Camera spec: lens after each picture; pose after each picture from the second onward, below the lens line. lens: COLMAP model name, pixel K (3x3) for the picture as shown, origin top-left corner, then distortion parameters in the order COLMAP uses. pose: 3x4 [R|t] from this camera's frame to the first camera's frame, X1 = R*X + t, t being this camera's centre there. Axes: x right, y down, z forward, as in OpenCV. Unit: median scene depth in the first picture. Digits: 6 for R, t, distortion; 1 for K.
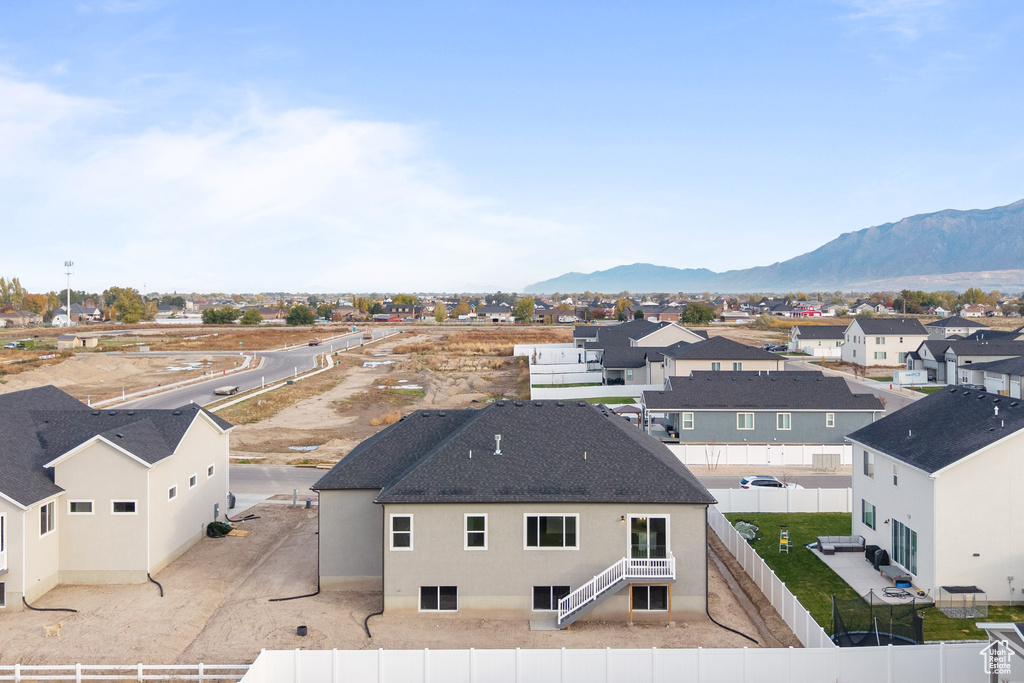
lens RADIAL K [[1043.8, 0, 512.0], [0, 1043.8, 341.5], [0, 0, 1]] dist [0.016000, -0.006929]
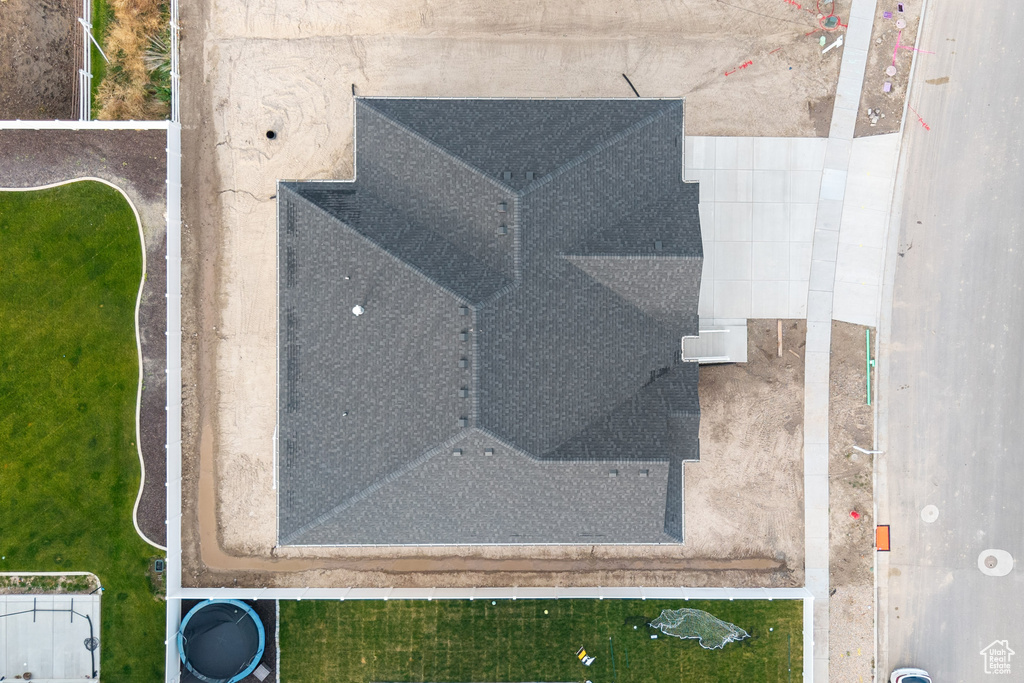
lens RADIAL K [[1043.8, 0, 512.0], [0, 1043.8, 341.5], [0, 0, 1]] dist [0.016000, -0.006929]
pose [[0.003155, 0.999994, 0.001308, 0.010810], [-0.000953, -0.001305, 0.999999, -0.747186], [0.999995, -0.003157, 0.000948, 1.152444]]
